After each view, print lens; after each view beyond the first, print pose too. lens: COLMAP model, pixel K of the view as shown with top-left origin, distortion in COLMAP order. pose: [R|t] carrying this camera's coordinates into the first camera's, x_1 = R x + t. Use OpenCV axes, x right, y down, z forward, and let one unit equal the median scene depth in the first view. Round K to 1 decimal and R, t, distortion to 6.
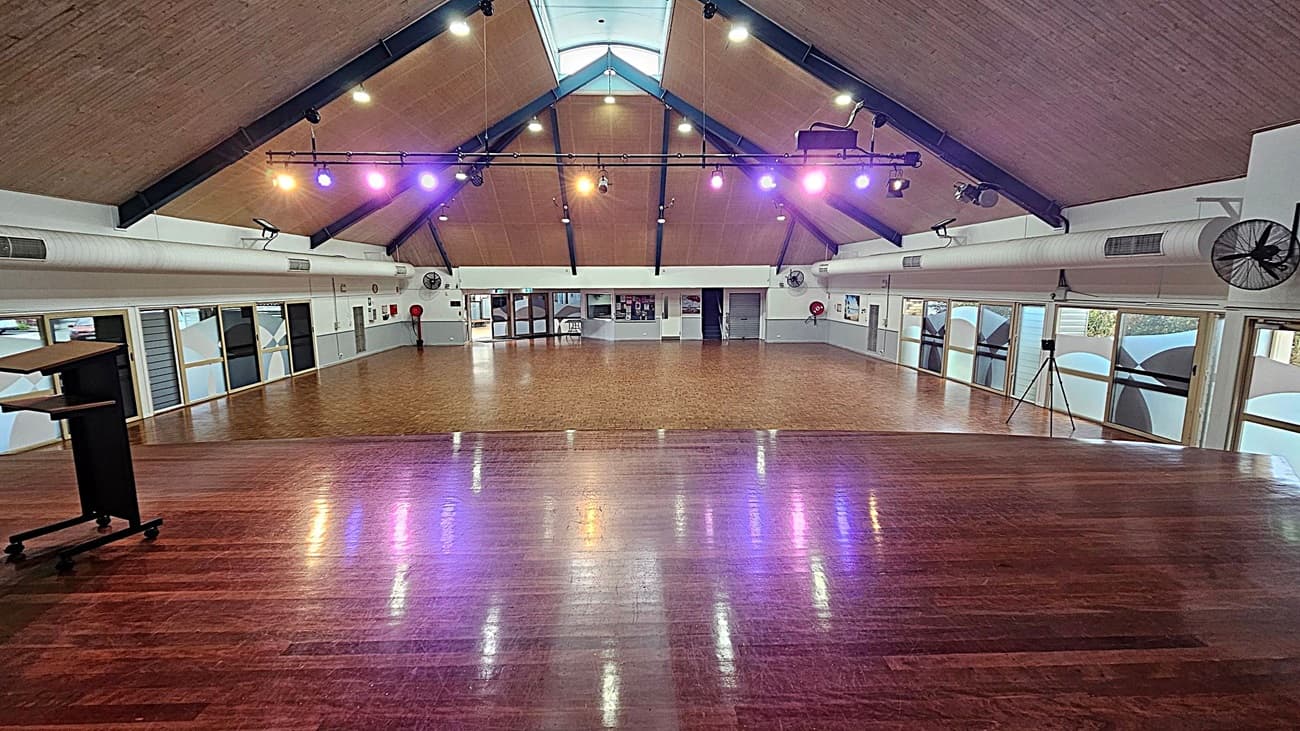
lens RADIAL K [[529.1, 0, 647.6], [0, 529.1, 365.0], [0, 0, 1]] dist [-0.002637, -0.000575]
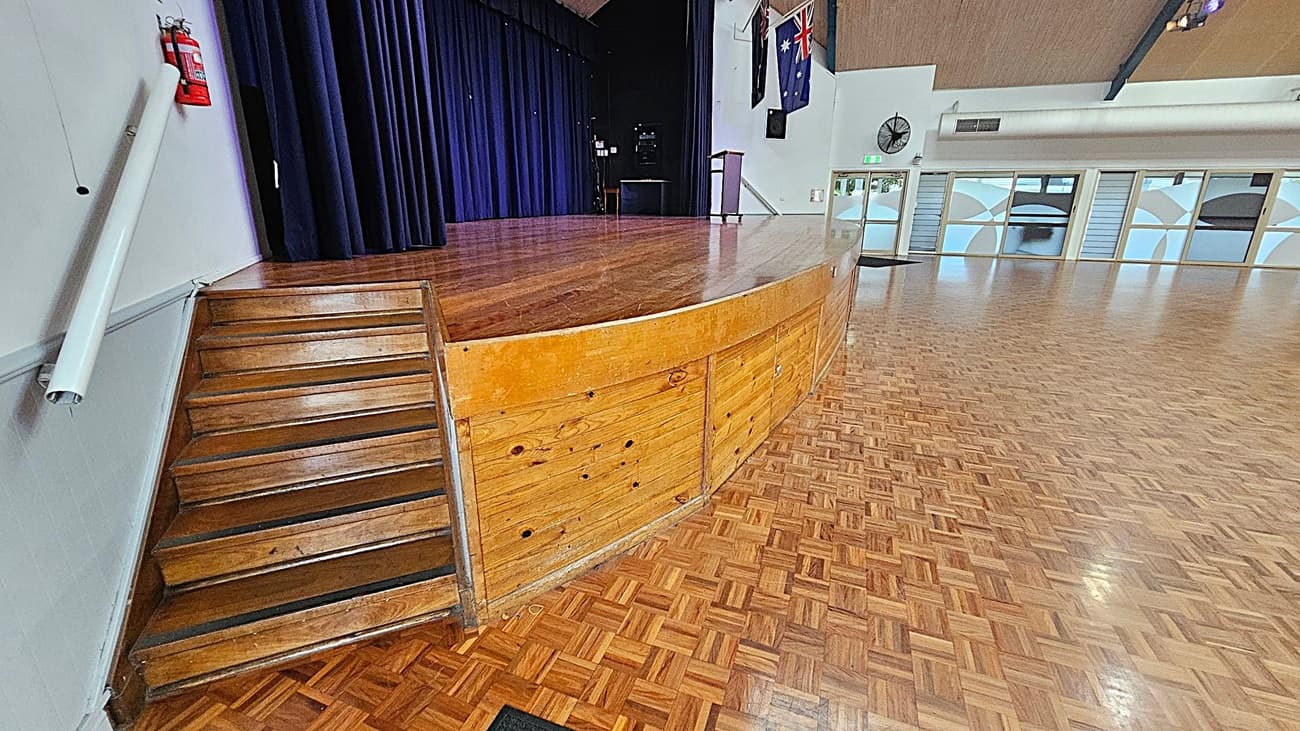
lens RADIAL K [[529.1, 0, 648.3], [0, 529.1, 359.5], [0, 0, 1]] dist [-0.002637, -0.000575]
pose [[-0.388909, 0.277261, -0.878565, 0.334759], [-0.140050, 0.924763, 0.353835, 0.007178], [0.910569, 0.260653, -0.320818, 0.290010]]
